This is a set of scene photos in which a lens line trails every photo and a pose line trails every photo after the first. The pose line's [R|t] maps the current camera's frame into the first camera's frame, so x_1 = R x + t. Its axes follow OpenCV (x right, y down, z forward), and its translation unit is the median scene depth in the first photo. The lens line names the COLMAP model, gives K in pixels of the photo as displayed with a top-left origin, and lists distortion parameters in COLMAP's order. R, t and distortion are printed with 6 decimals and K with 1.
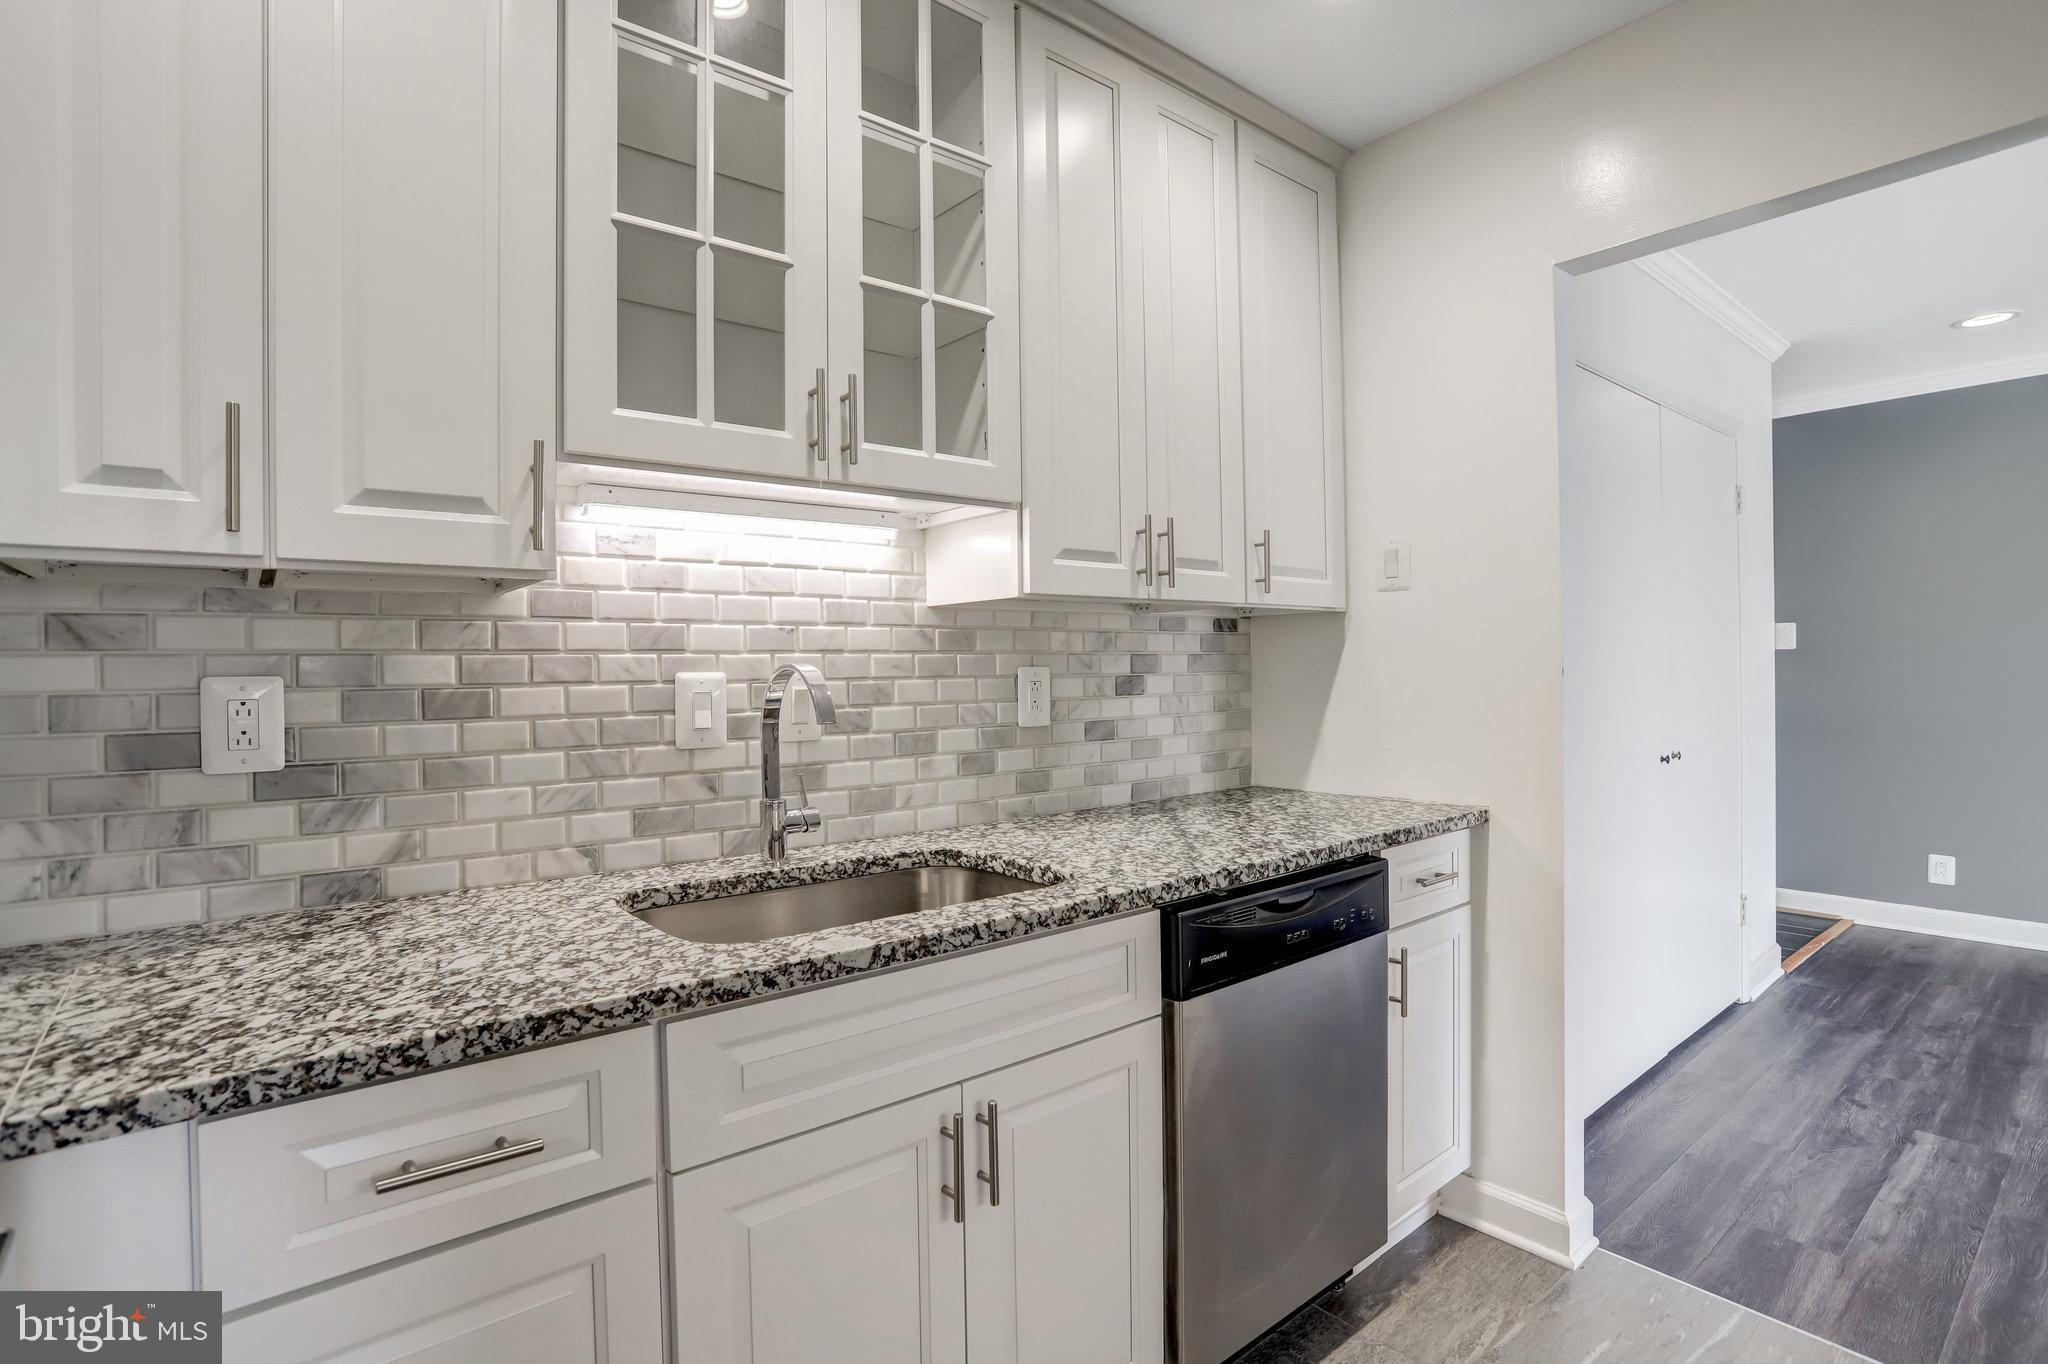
lens RADIAL K [[1012.9, 0, 1037.0], [0, 1012.9, 668.9], [0, 0, 1]] dist [-0.059656, 0.025998]
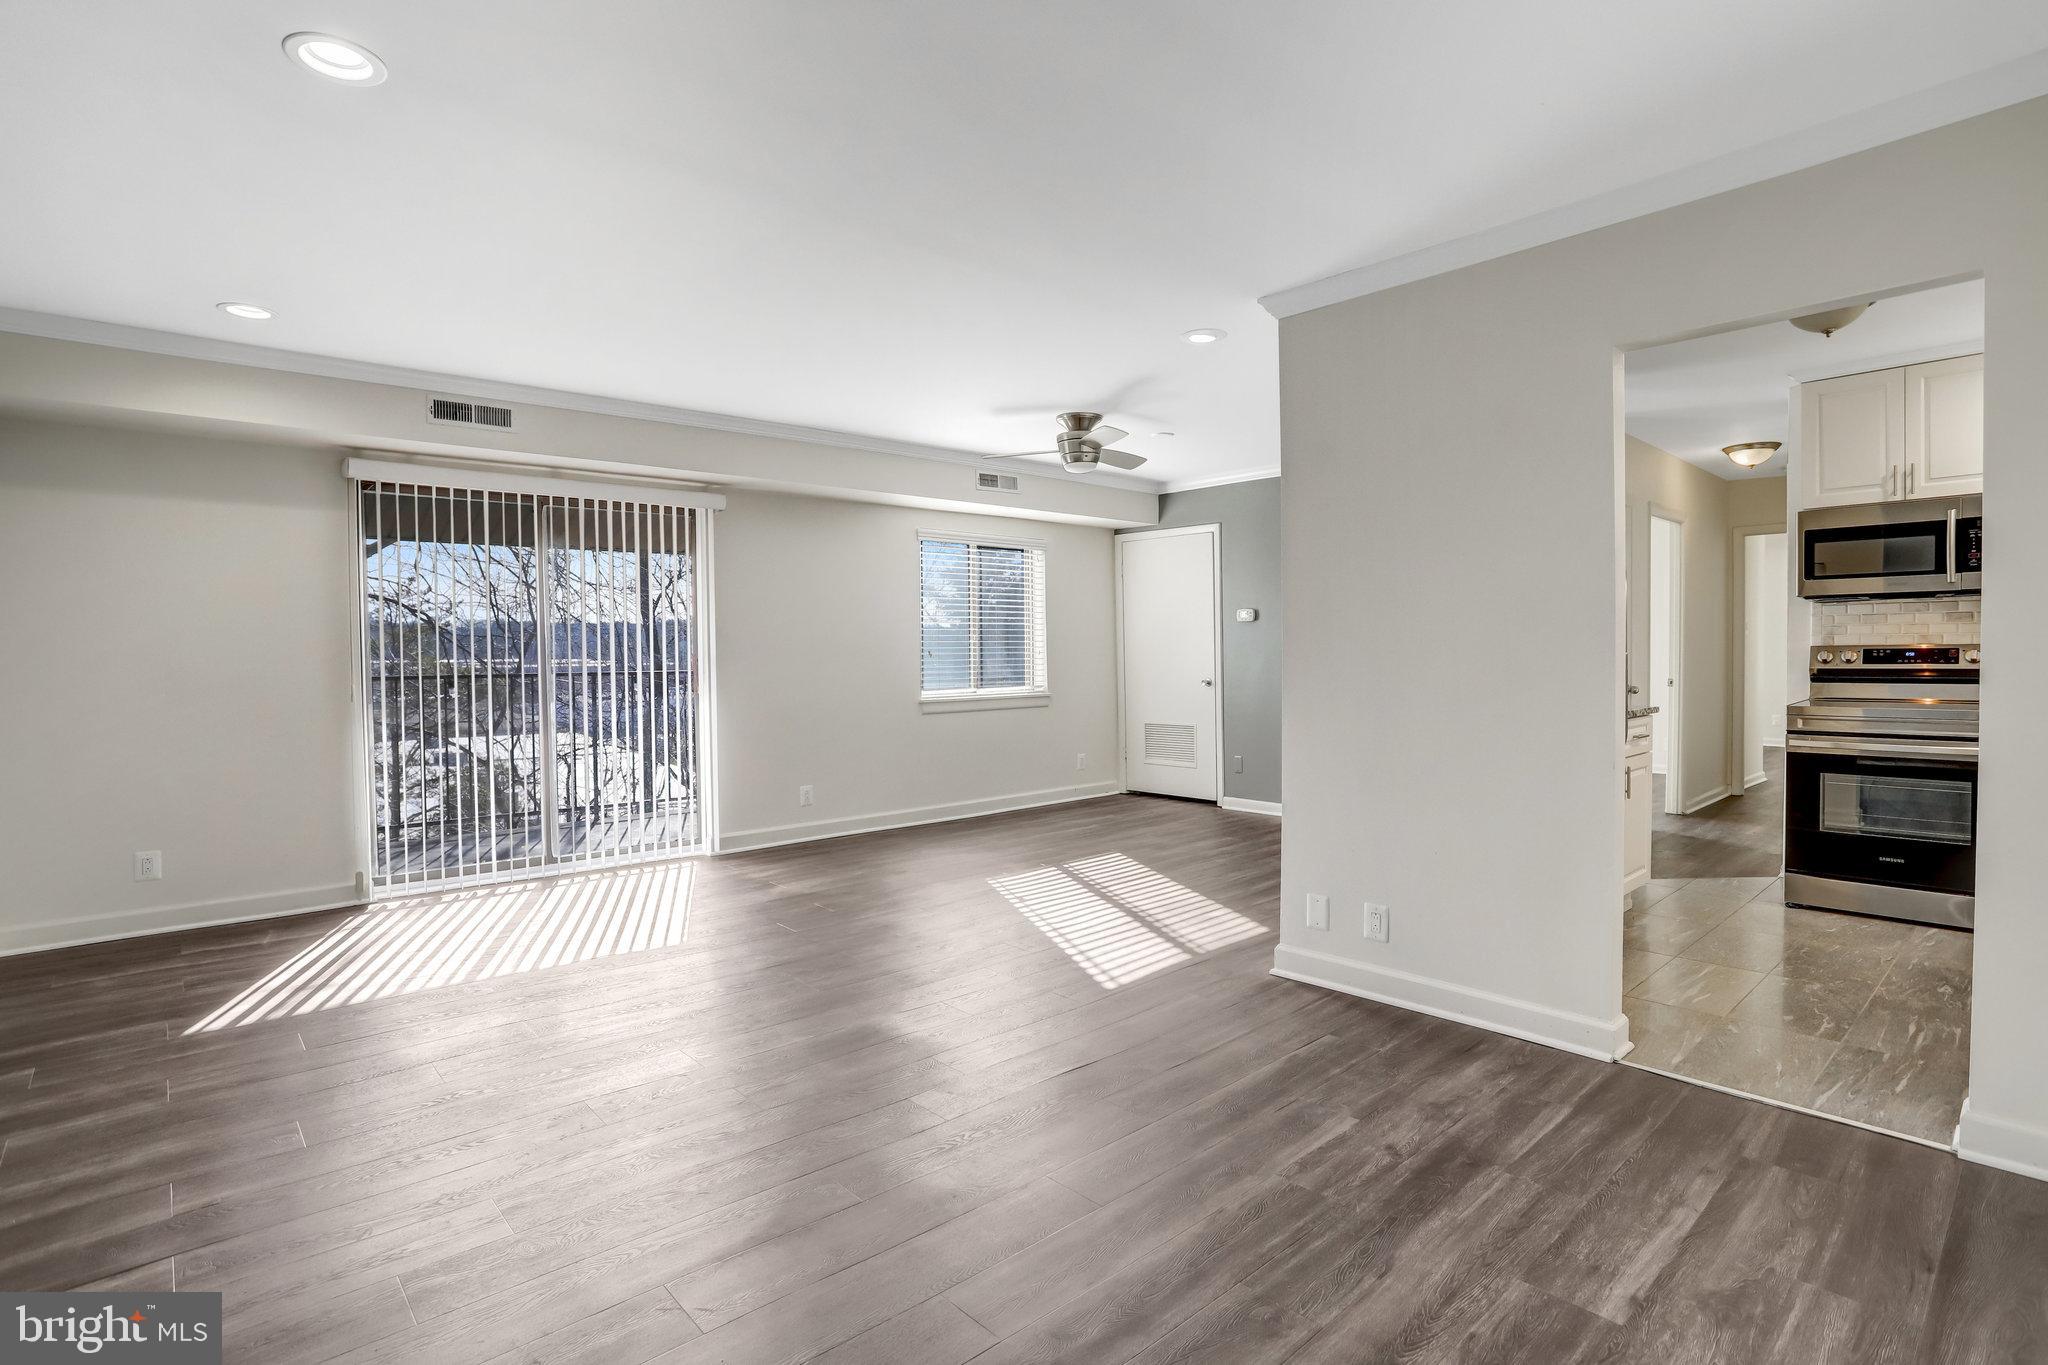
lens RADIAL K [[1012.9, 0, 1018.1], [0, 1012.9, 679.3], [0, 0, 1]] dist [-0.059656, 0.025998]
pose [[-0.999118, 0.027127, -0.032042, 1.770805], [0.026216, 0.999250, 0.028511, -0.006226], [0.032791, 0.027646, -0.999080, 2.207736]]
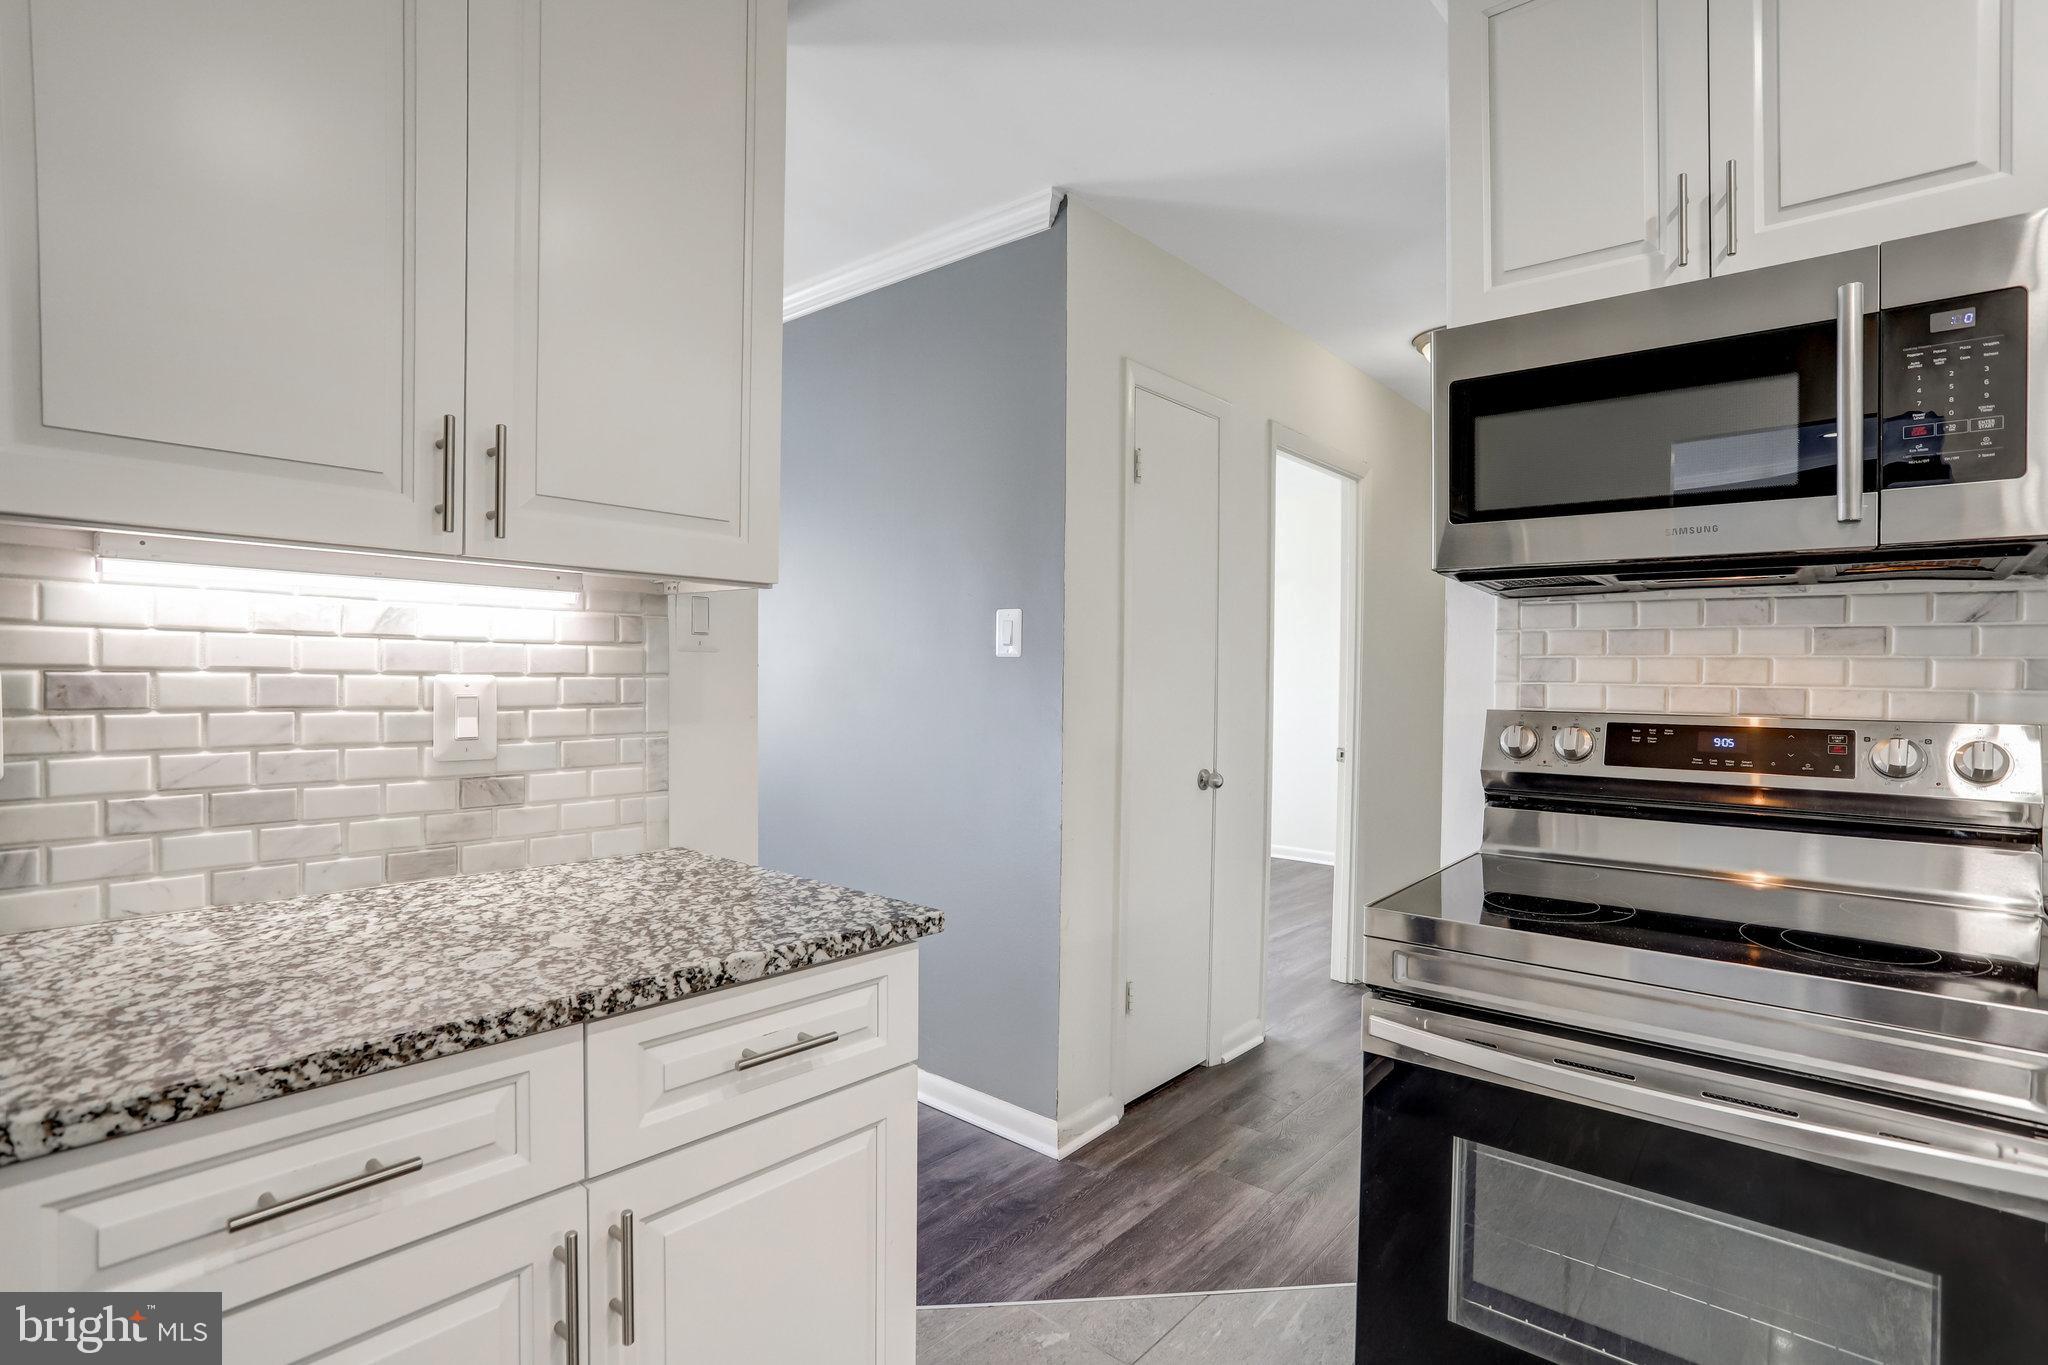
lens RADIAL K [[1012.9, 0, 1014.9], [0, 1012.9, 675.5], [0, 0, 1]] dist [-0.059656, 0.025998]
pose [[-0.987317, 0.001706, -0.158750, 0.289643], [0.001429, 0.999997, 0.001858, -0.003134], [0.158753, 0.001607, -0.987317, 0.664734]]
